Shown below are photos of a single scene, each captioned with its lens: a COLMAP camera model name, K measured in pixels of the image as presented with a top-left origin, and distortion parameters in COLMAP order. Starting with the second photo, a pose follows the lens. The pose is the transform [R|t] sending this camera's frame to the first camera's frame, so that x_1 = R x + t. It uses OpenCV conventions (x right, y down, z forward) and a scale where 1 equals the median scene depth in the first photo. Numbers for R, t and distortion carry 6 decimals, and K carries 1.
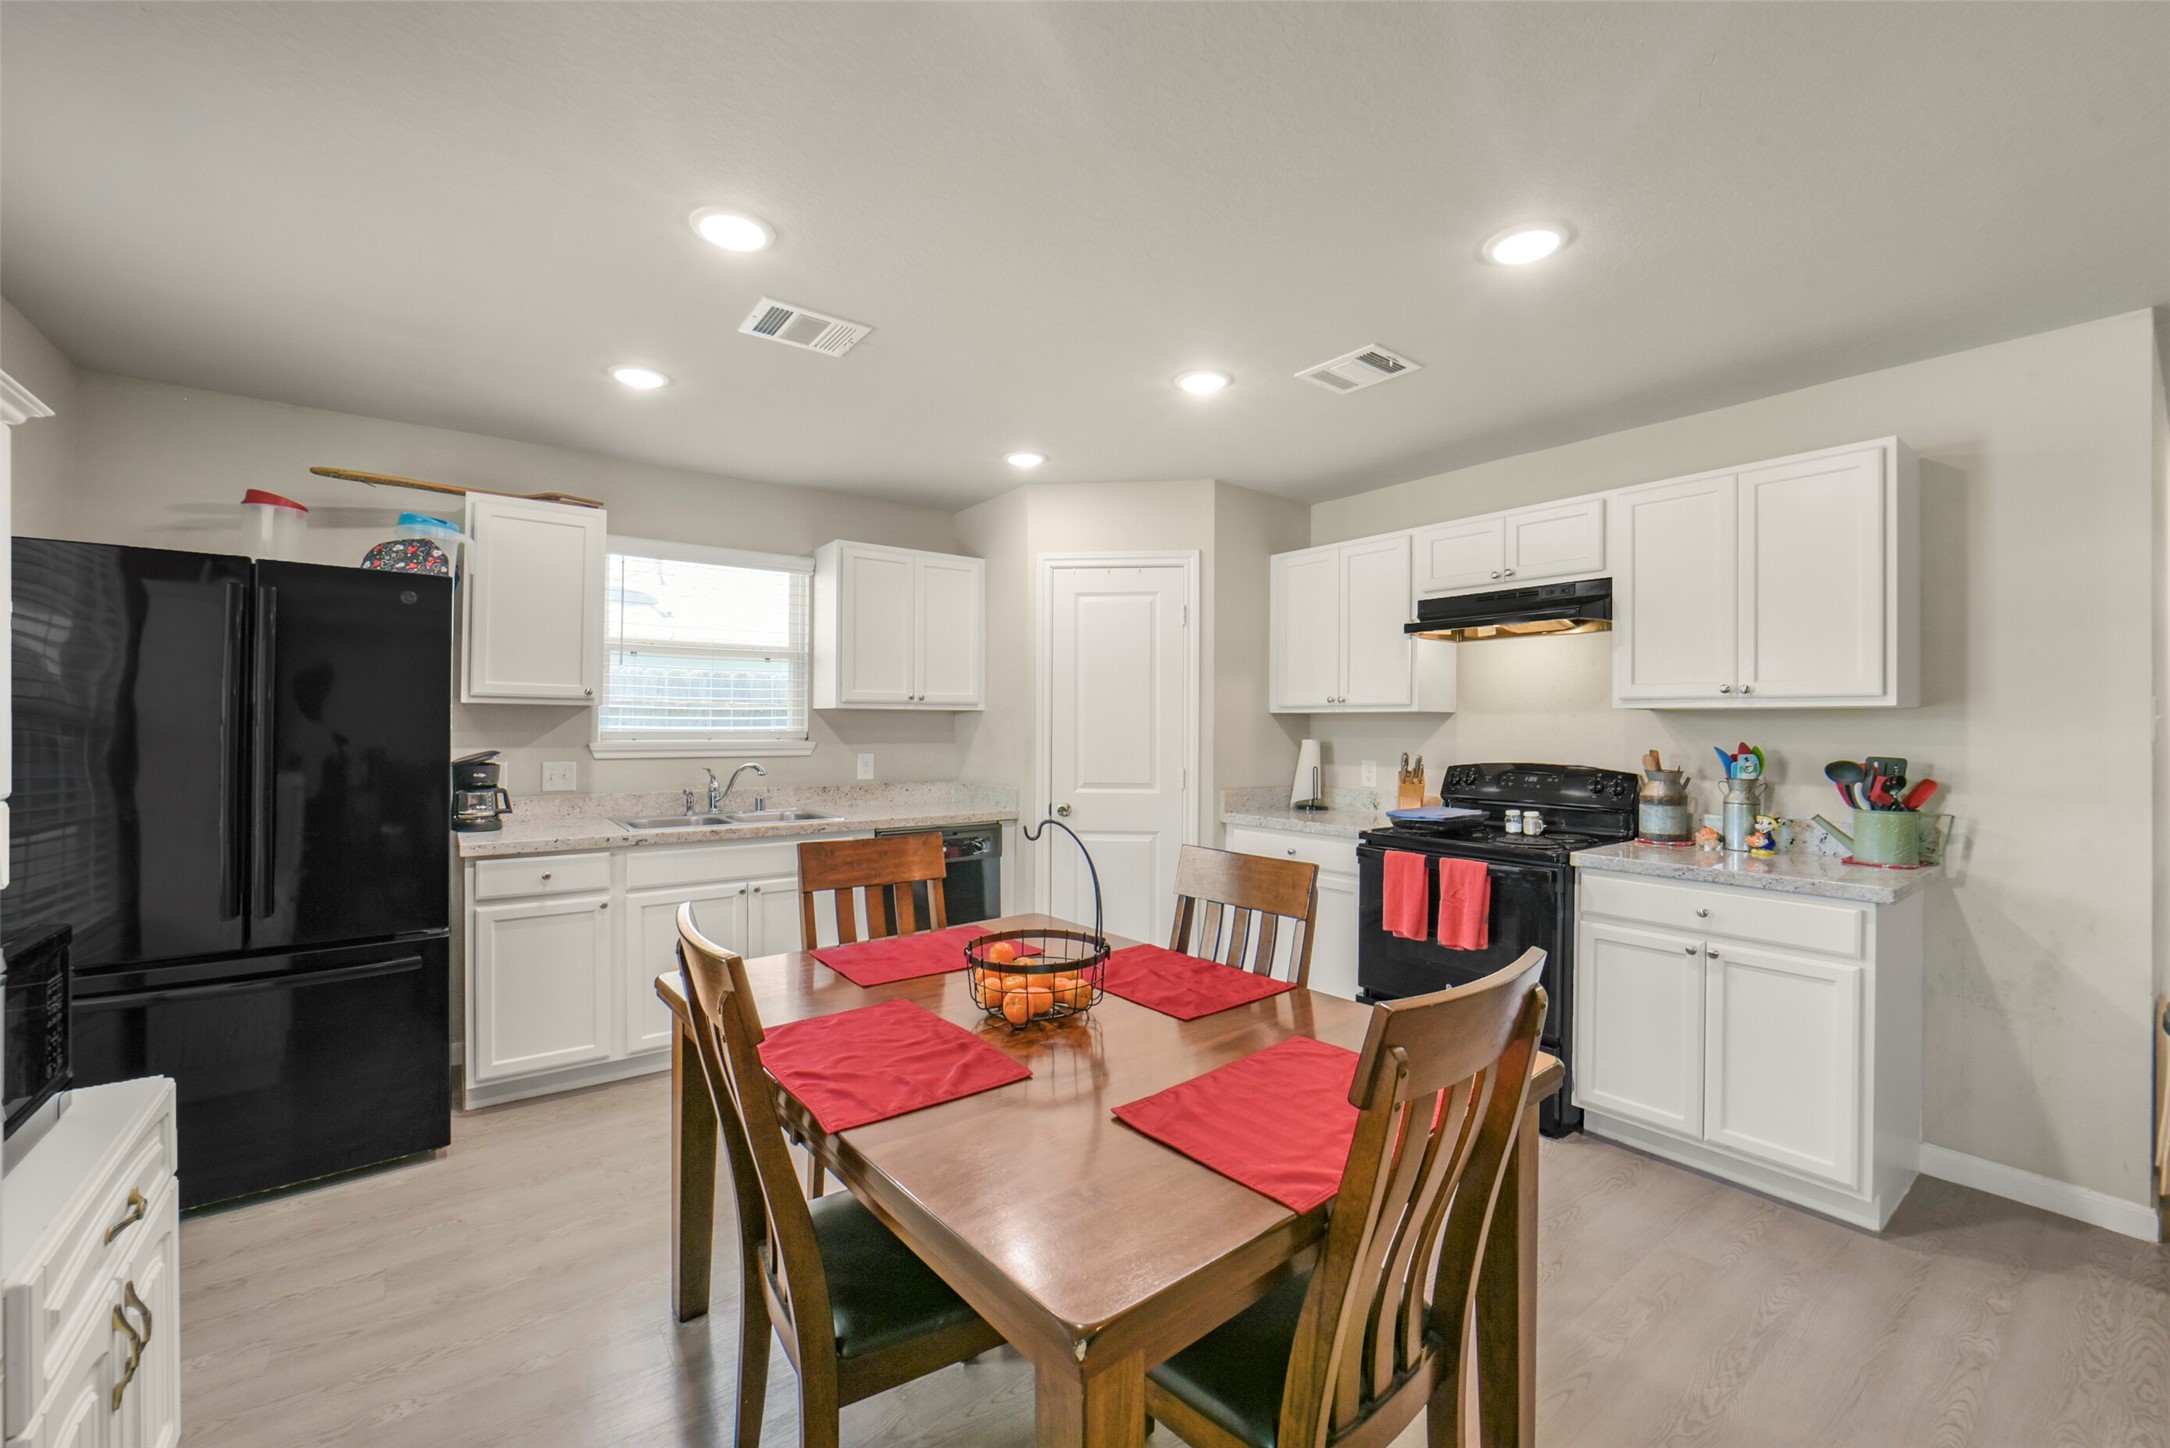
lens RADIAL K [[868.6, 0, 1085.0], [0, 868.6, 724.0], [0, 0, 1]] dist [-0.000366, -0.000025]
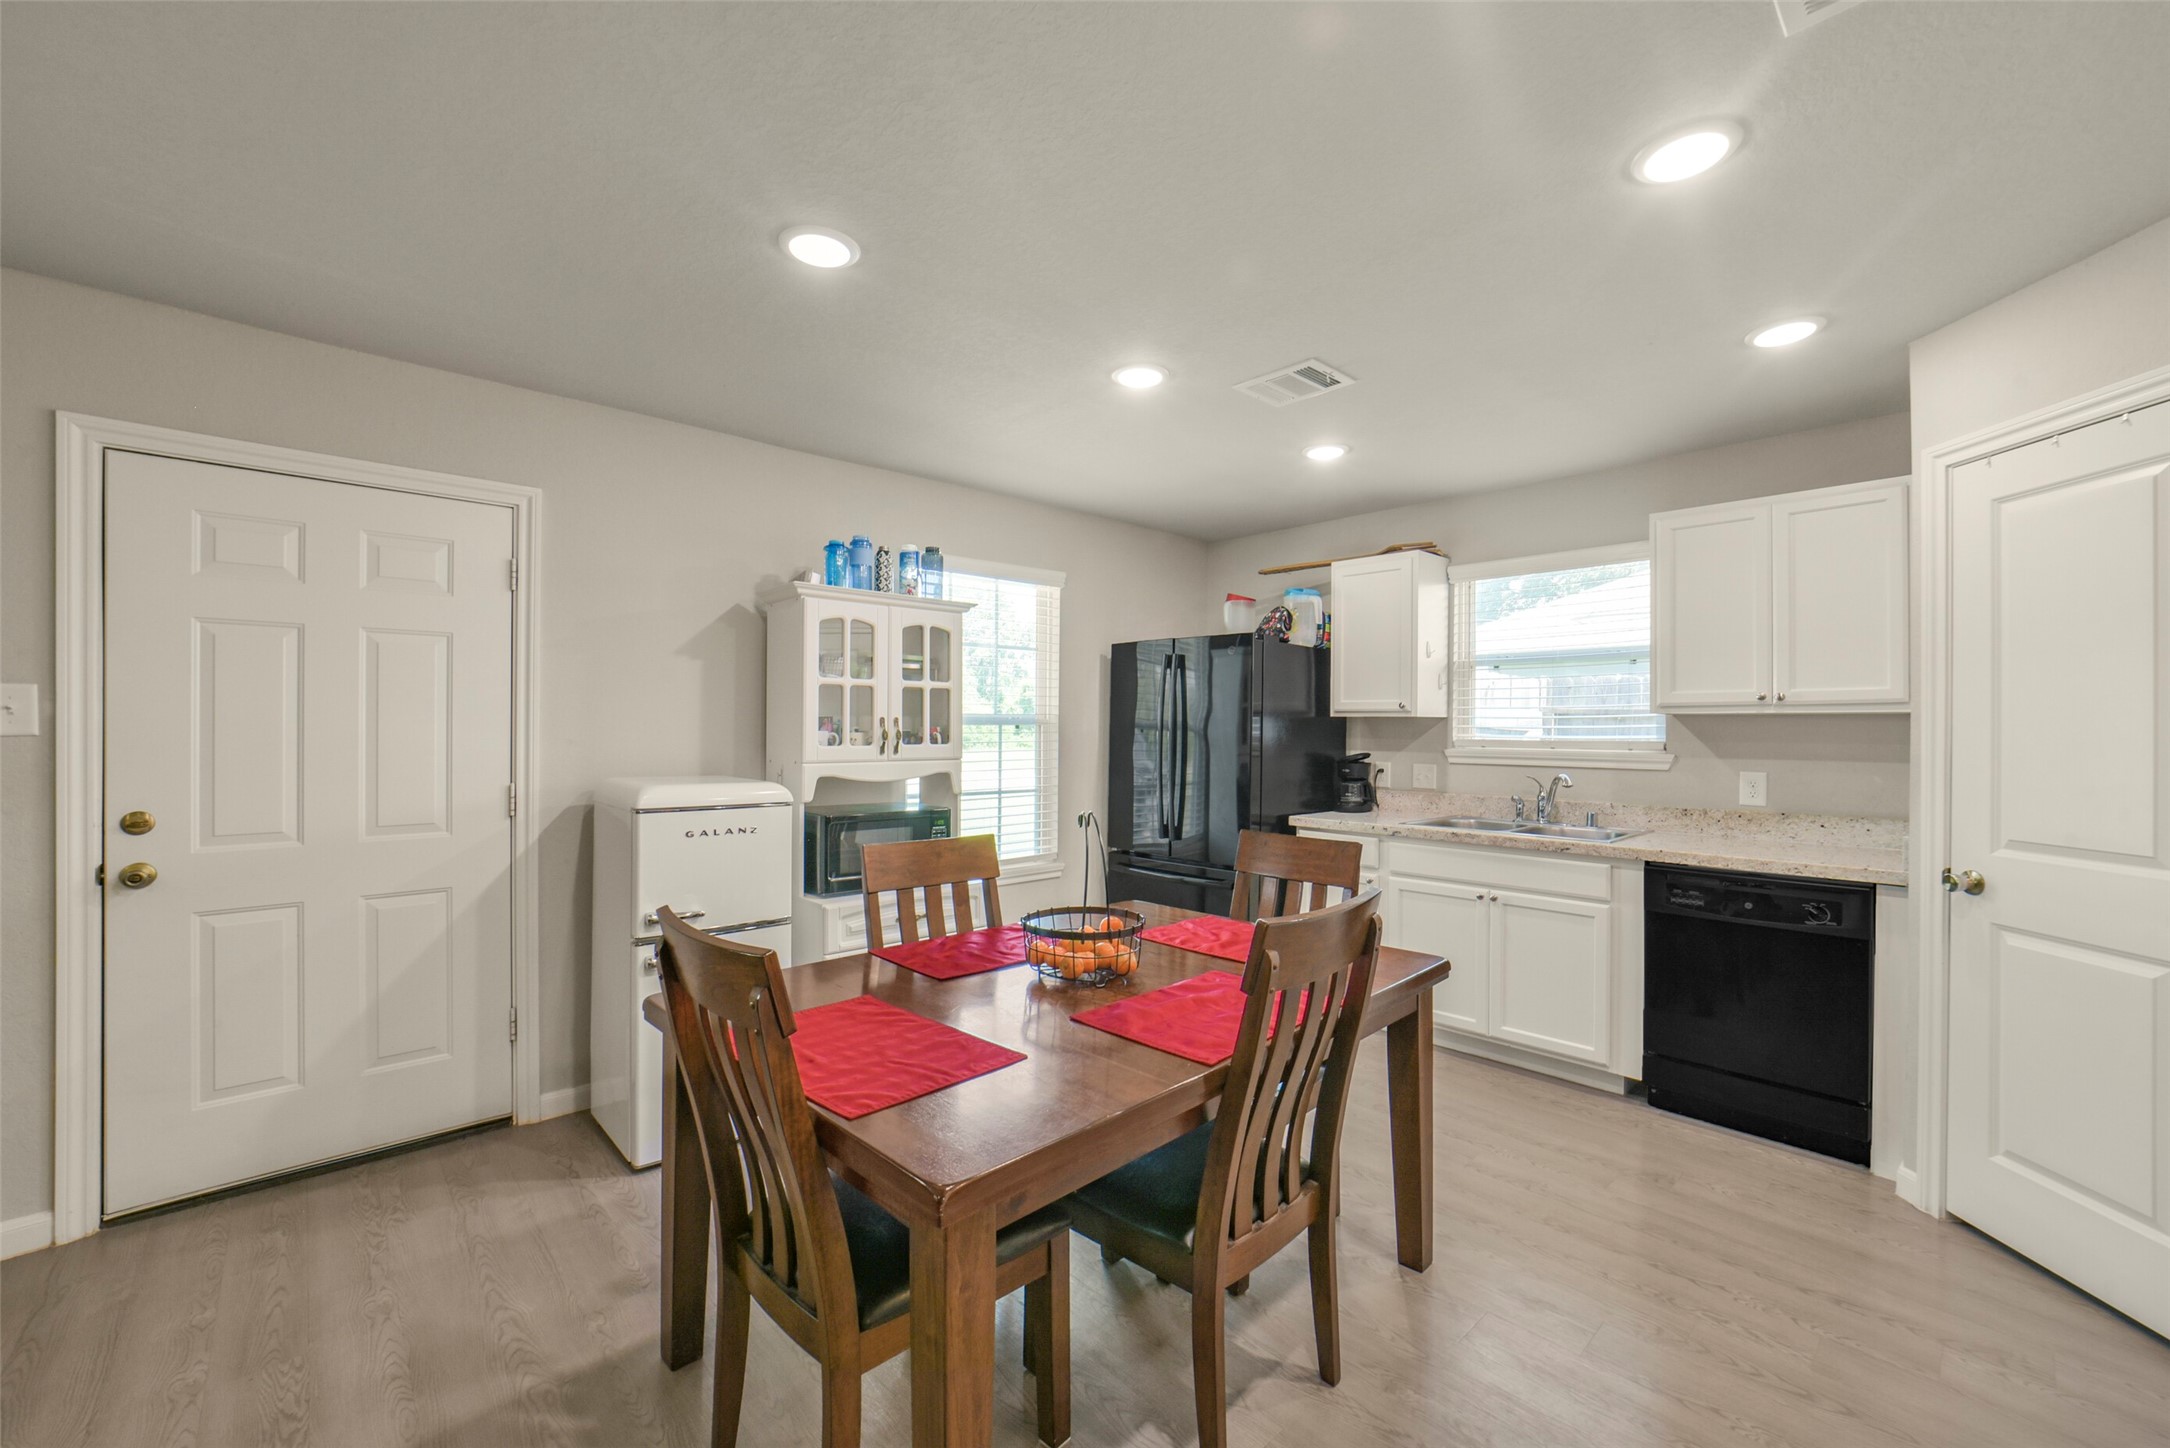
lens RADIAL K [[868.6, 0, 1085.0], [0, 868.6, 724.0], [0, 0, 1]] dist [-0.000366, -0.000025]
pose [[0.126058, -0.010051, -0.991972, 0.482807], [-0.002104, 0.999944, -0.010399, 0.001578], [0.992021, 0.003398, 0.126030, 0.358024]]
